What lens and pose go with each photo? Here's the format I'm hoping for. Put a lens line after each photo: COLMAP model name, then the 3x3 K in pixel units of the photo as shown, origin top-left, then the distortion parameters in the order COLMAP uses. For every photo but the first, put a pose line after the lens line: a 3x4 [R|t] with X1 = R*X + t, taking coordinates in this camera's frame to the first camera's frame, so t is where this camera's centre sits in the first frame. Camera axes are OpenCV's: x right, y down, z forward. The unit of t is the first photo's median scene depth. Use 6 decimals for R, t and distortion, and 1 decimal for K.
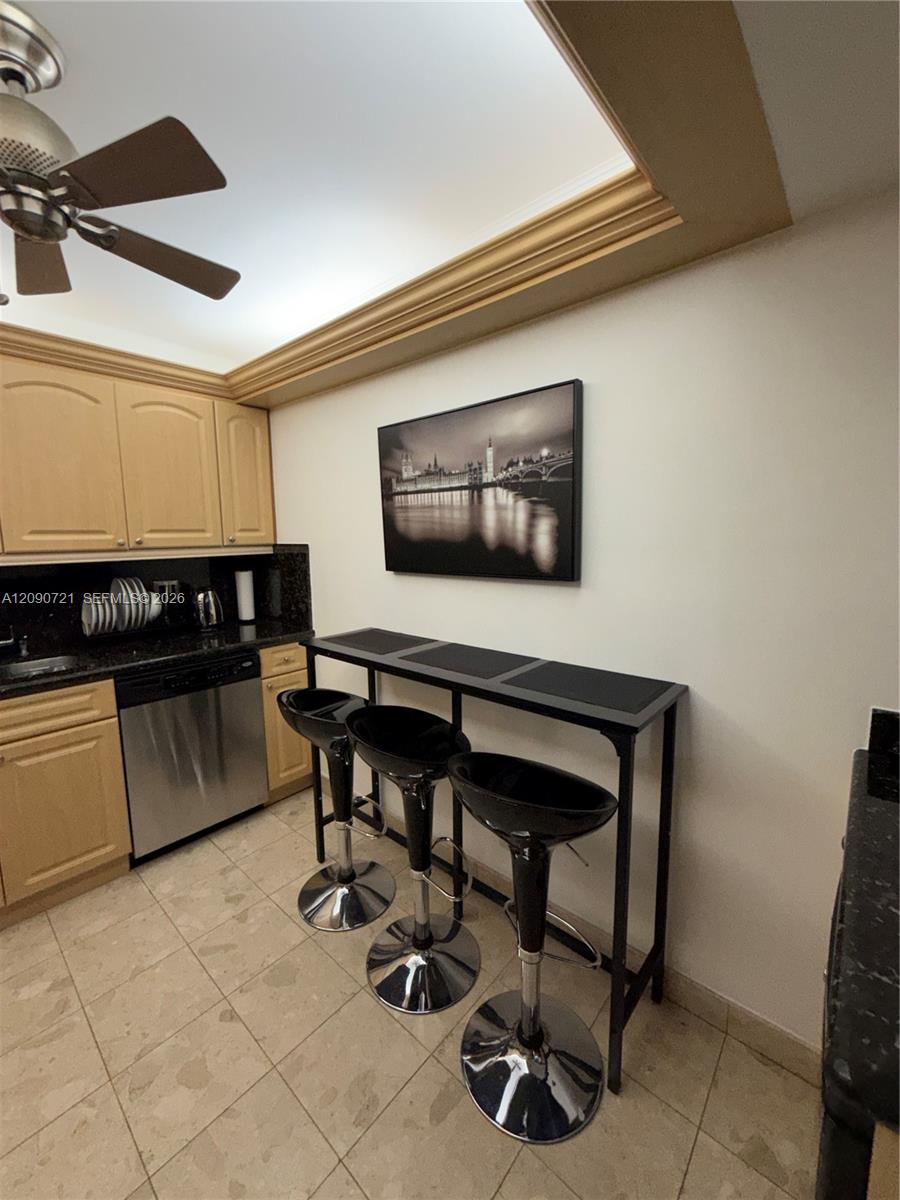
lens RADIAL K [[492.6, 0, 446.2], [0, 492.6, 592.7], [0, 0, 1]] dist [-0.066221, 0.023212]
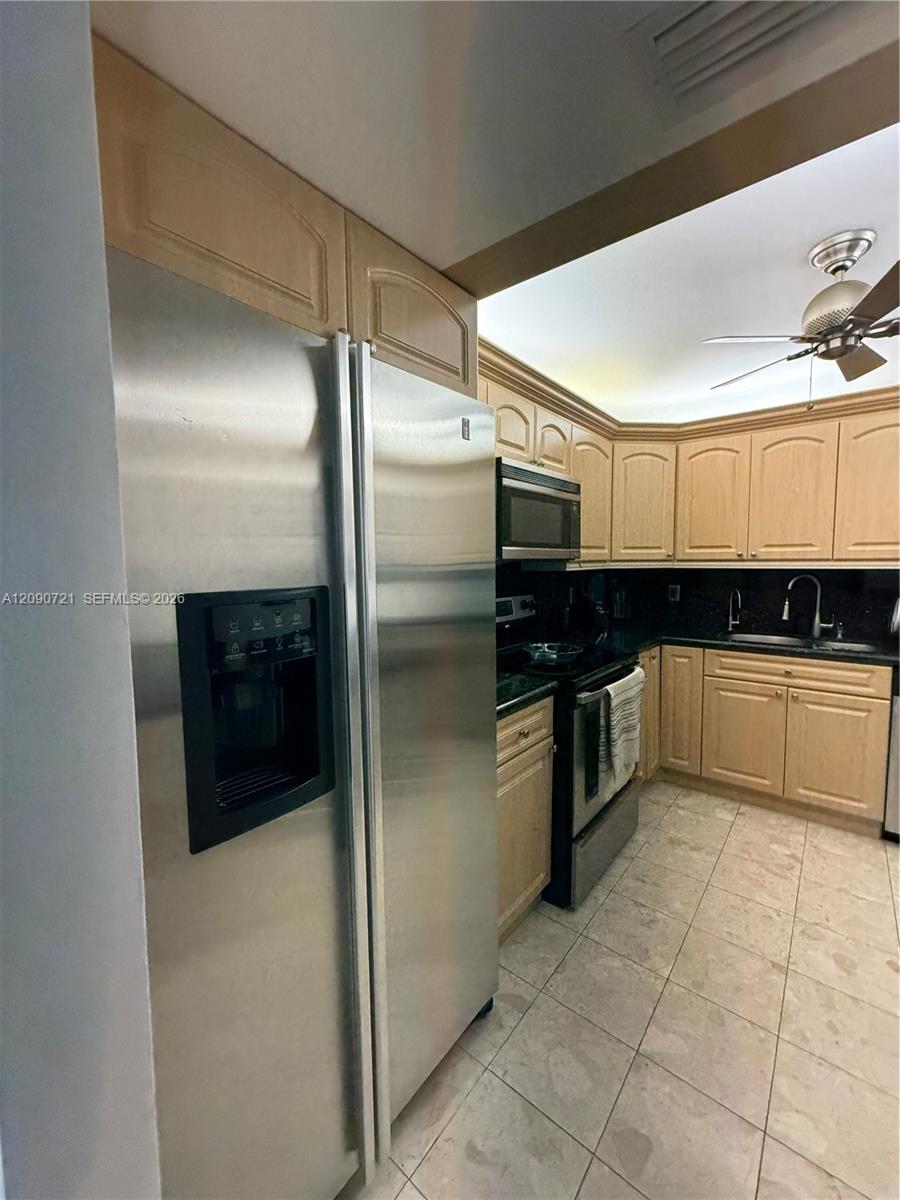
lens RADIAL K [[473.7, 0, 480.2], [0, 473.7, 594.0], [0, 0, 1]] dist [0.000990, 0.000062]
pose [[0.082522, 0.093245, -0.992217, 0.462012], [-0.111168, 0.990261, 0.083815, 0.016826], [0.990369, 0.103386, 0.092085, -0.172486]]
